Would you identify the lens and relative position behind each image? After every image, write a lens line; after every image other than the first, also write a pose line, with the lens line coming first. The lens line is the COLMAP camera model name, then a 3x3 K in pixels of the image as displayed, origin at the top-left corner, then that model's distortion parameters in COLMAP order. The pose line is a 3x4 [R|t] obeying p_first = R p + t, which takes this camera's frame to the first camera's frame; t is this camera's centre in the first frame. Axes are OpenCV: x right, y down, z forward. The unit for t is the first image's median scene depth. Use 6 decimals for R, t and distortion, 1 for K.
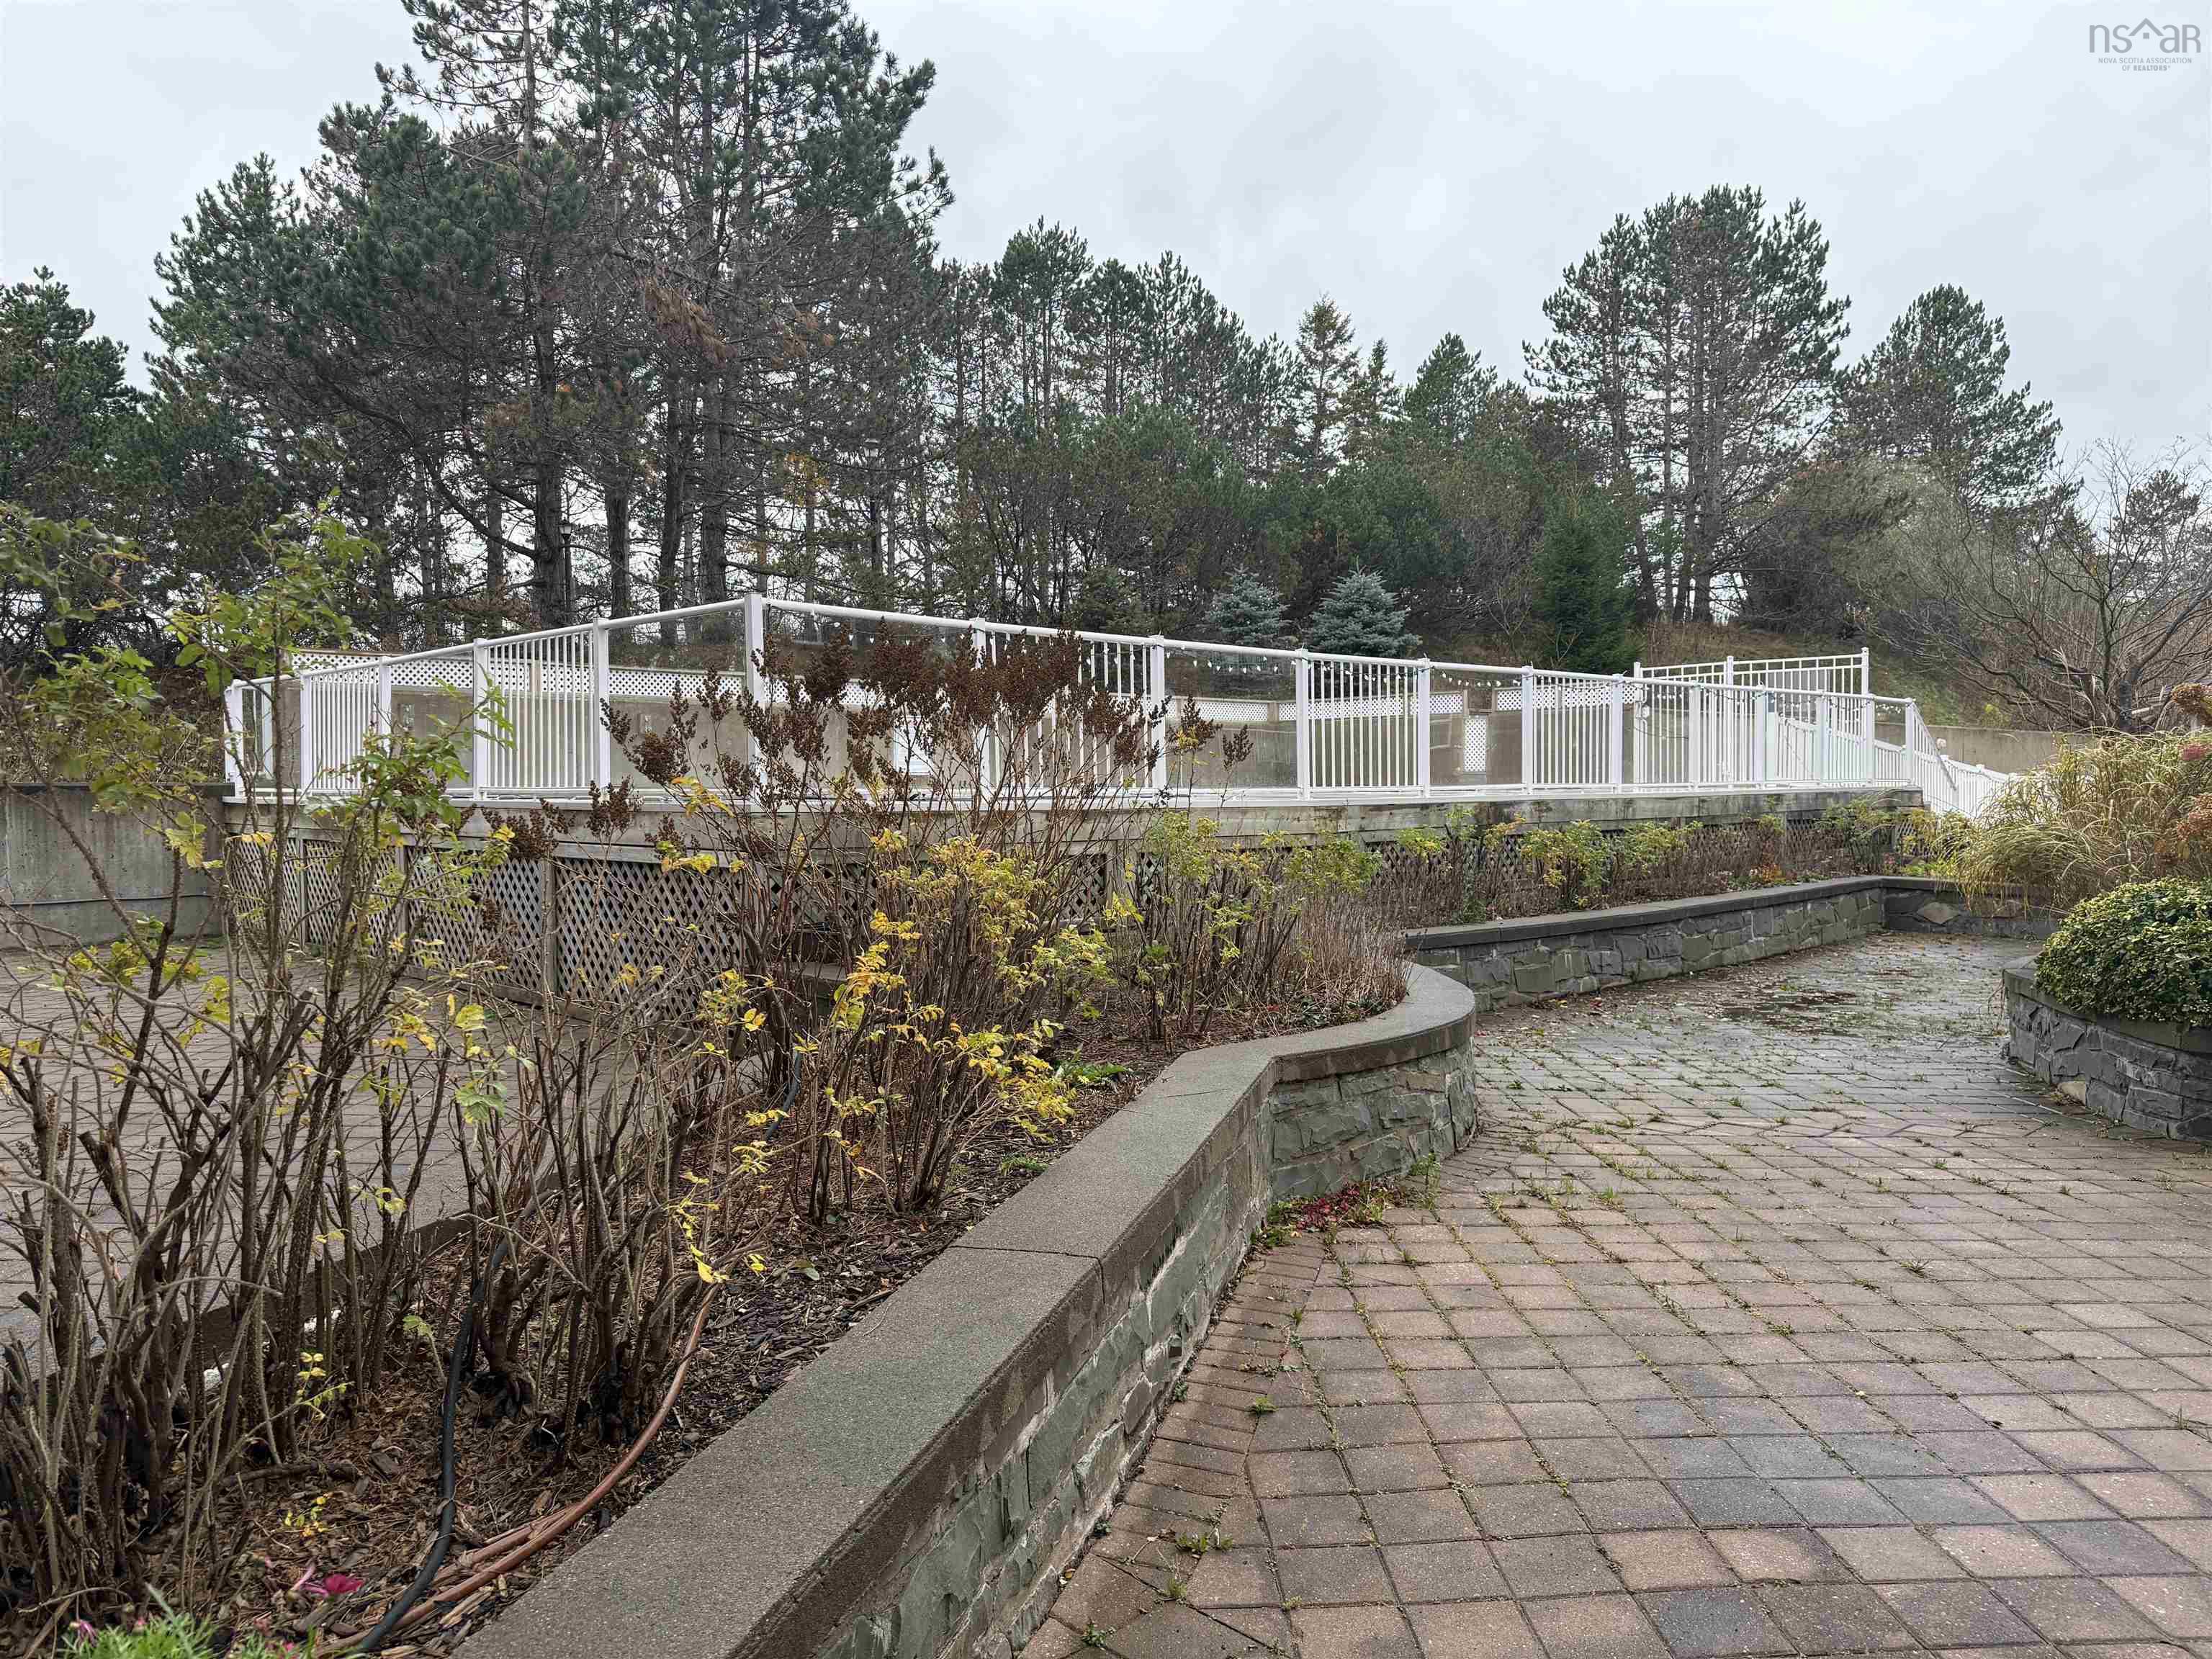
lens RADIAL K [[1564.2, 0, 1090.3], [0, 1564.2, 827.1], [0, 0, 1]] dist [0.067459, -0.076630]
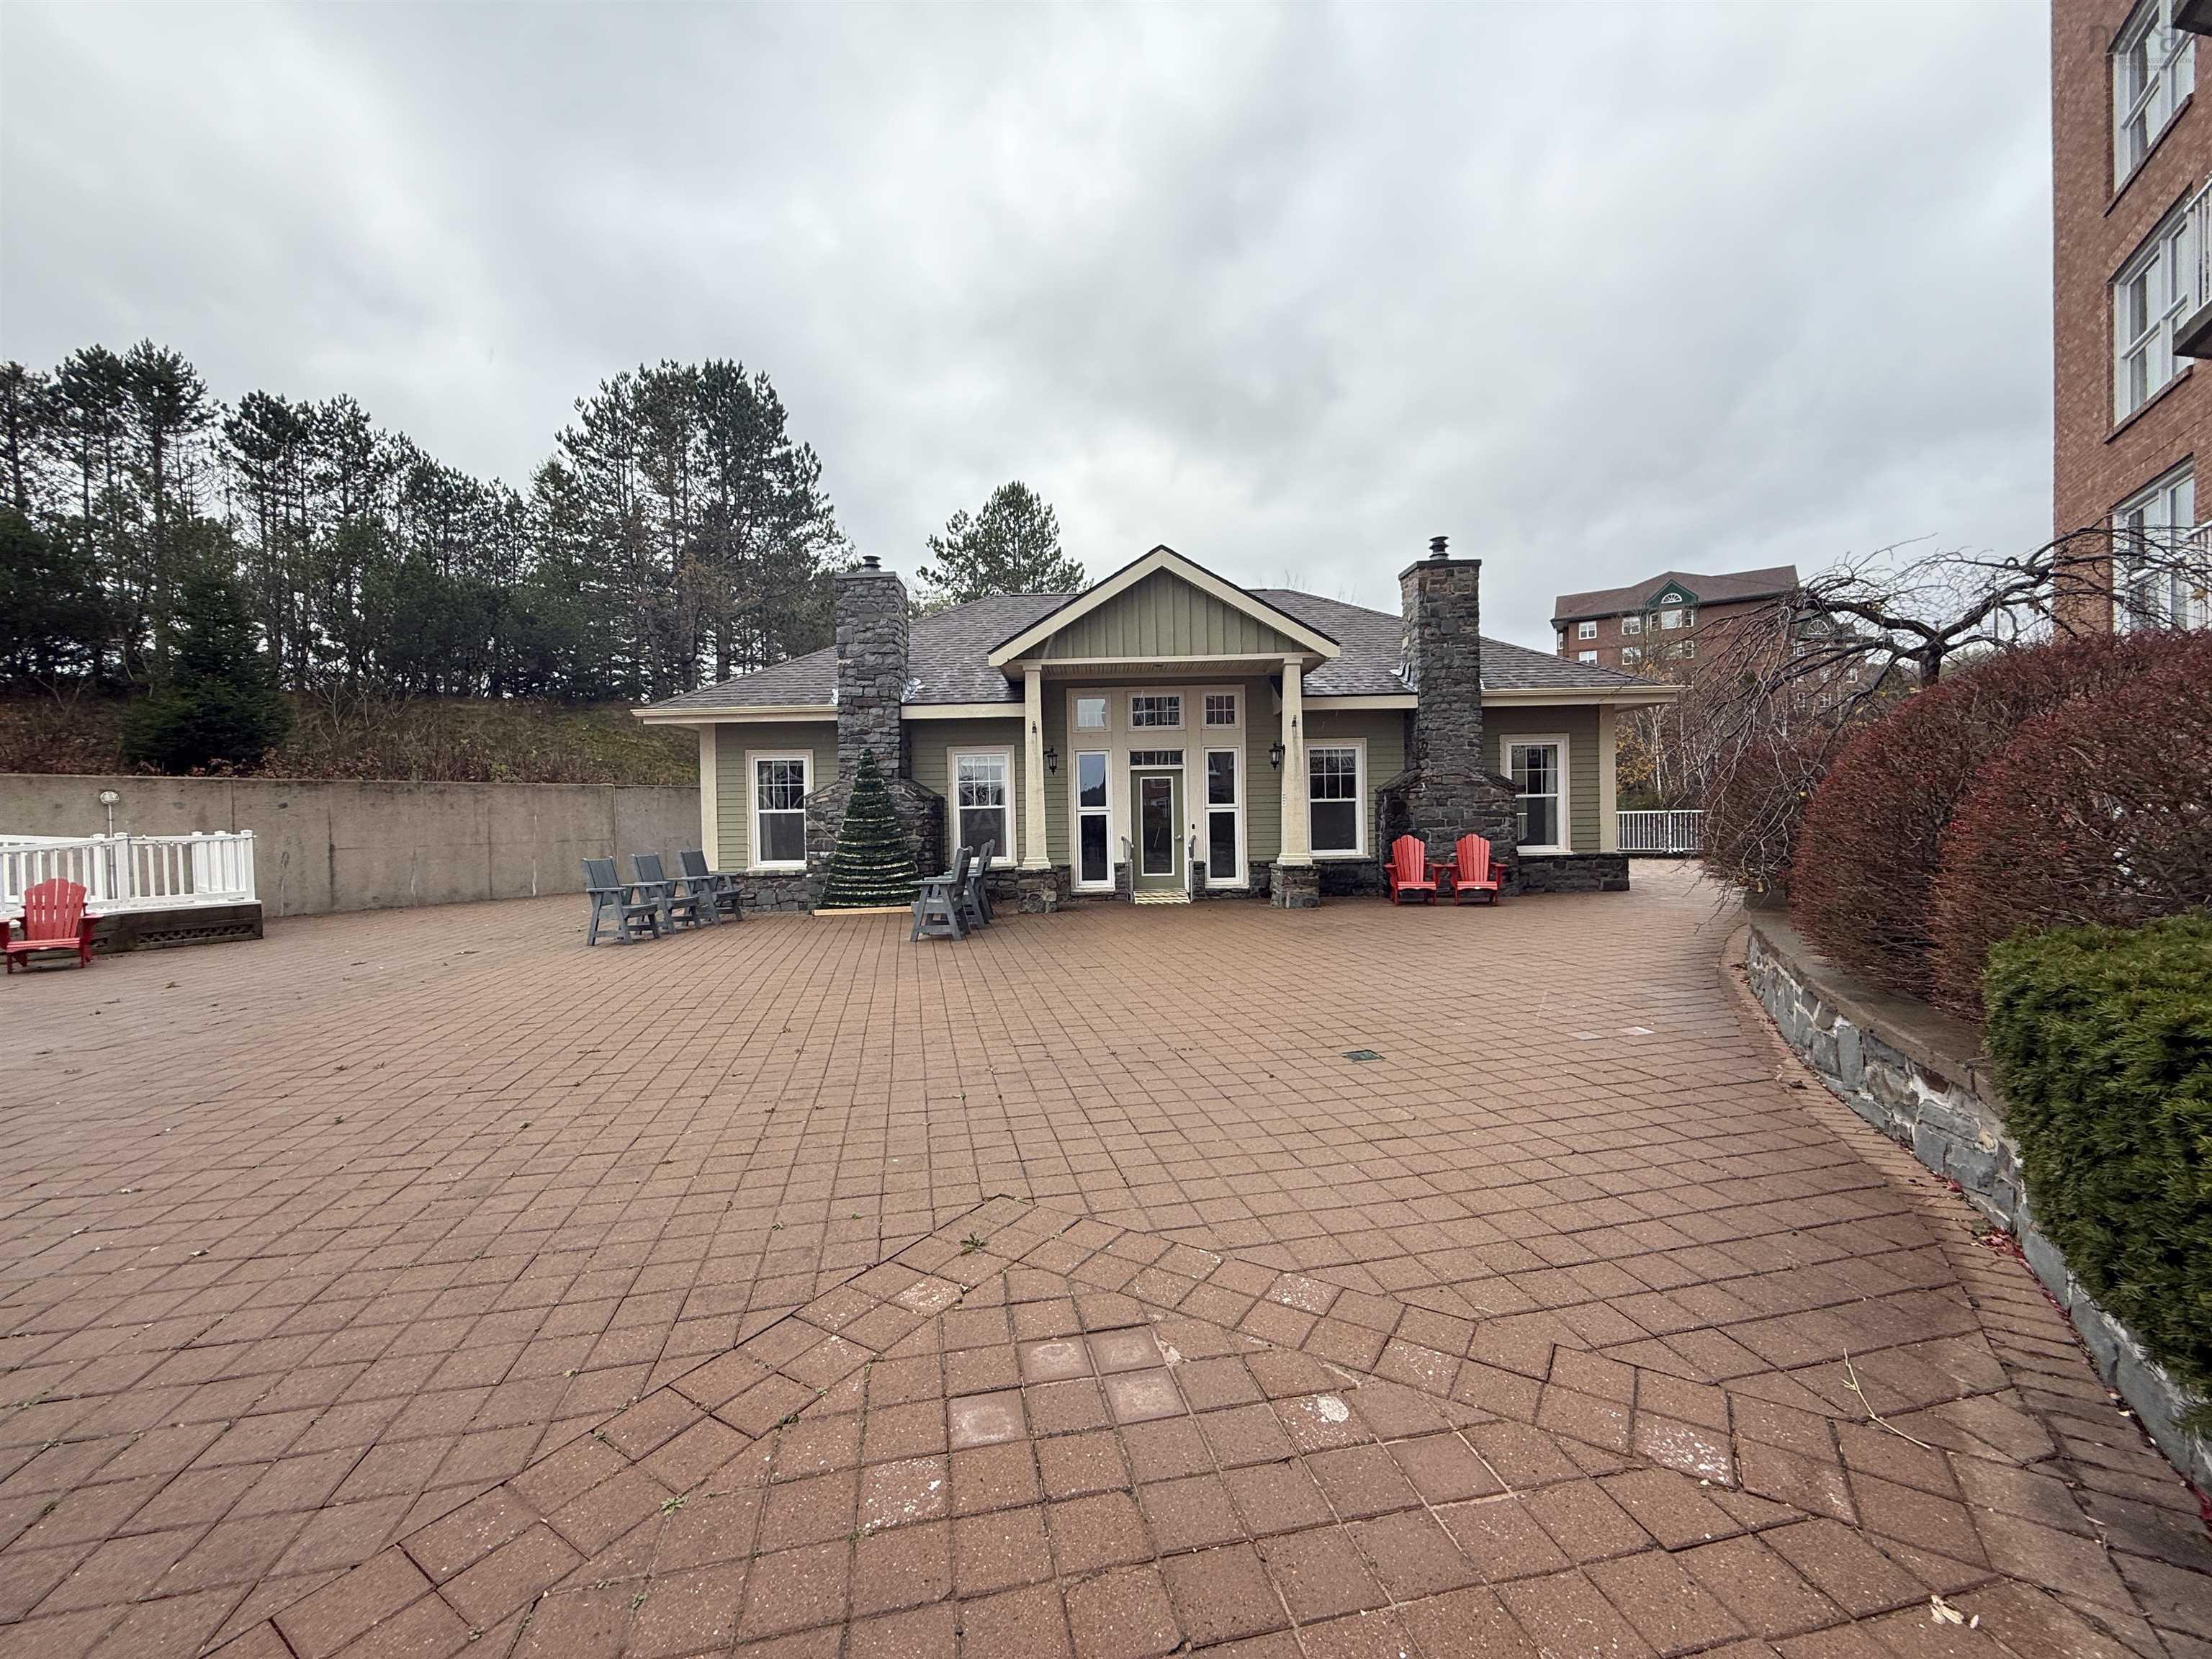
lens RADIAL K [[887.8, 0, 1087.8], [0, 887.8, 818.9], [0, 0, 1]] dist [0.002165, -0.001340]
pose [[0.974629, -0.014790, 0.223336, 2.022254], [0.020632, 0.999503, -0.023847, -0.043862], [-0.222873, 0.027849, 0.974450, 0.948039]]
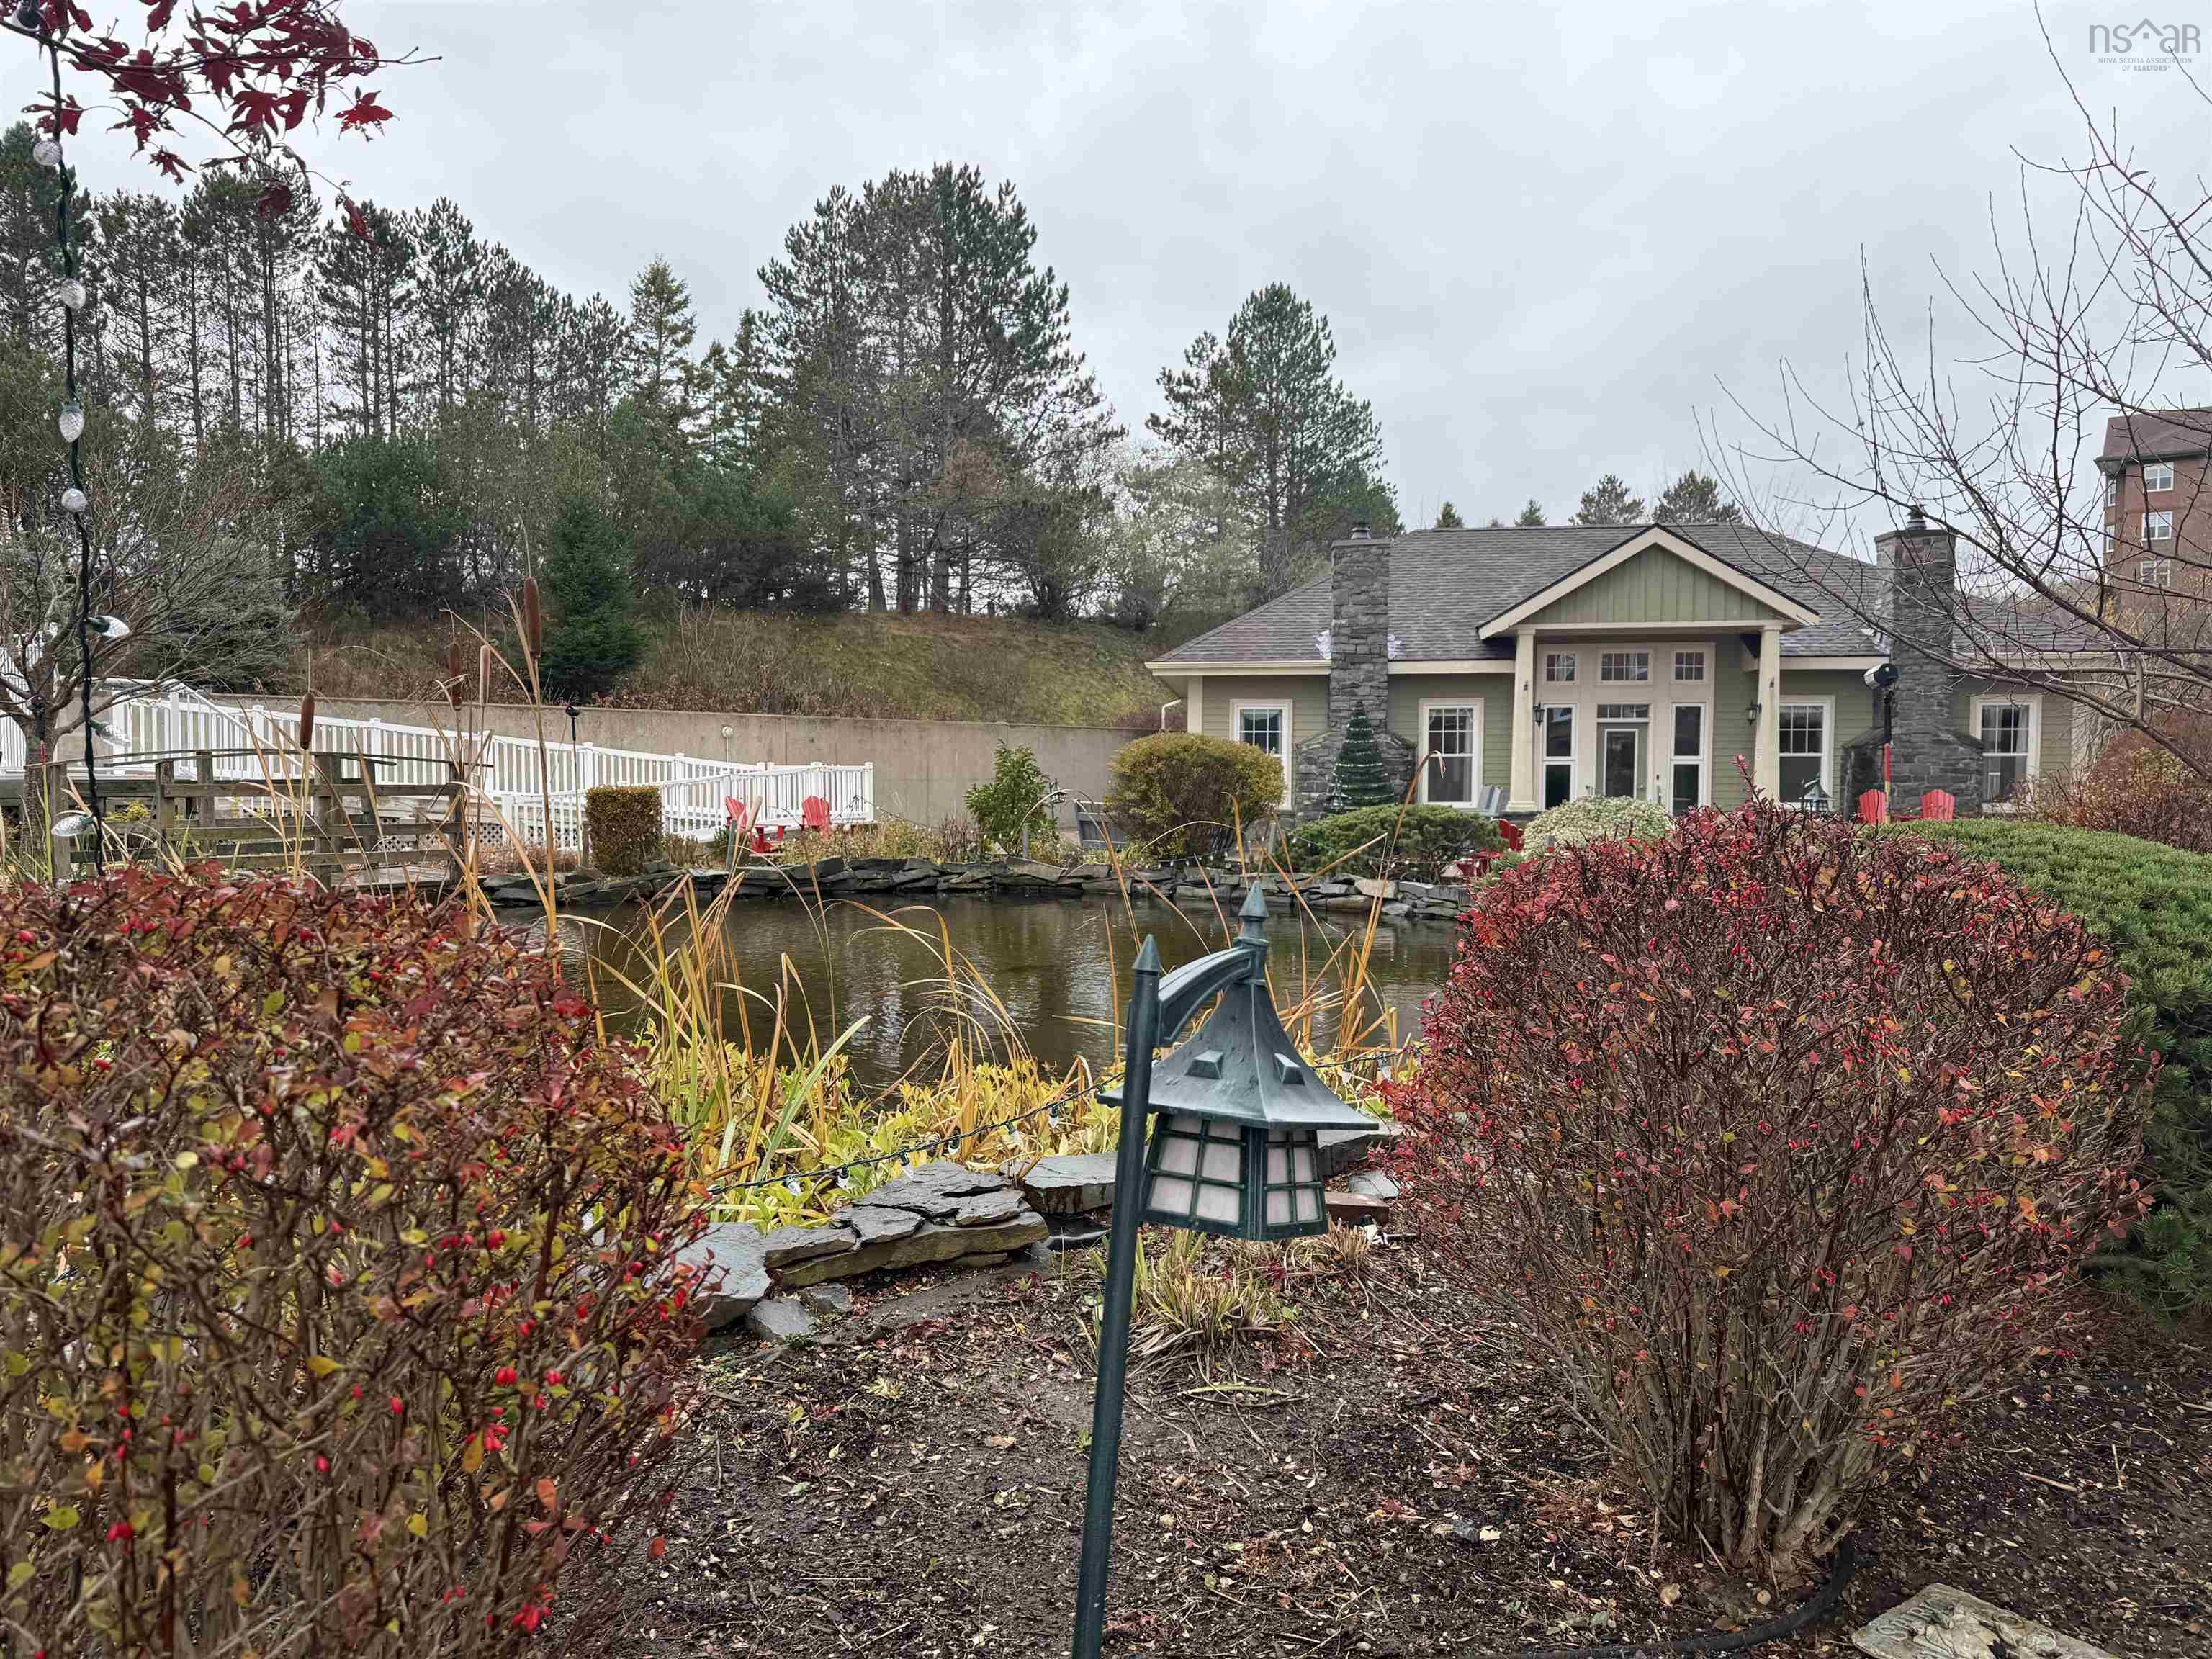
lens RADIAL K [[1564.2, 0, 1088.9], [0, 1564.2, 837.2], [0, 0, 1]] dist [0.067459, -0.076630]
pose [[0.990686, -0.000785, 0.136161, 1.369200], [-0.001550, 0.999854, 0.017036, -0.013444], [-0.136154, -0.017089, 0.990540, 0.040977]]
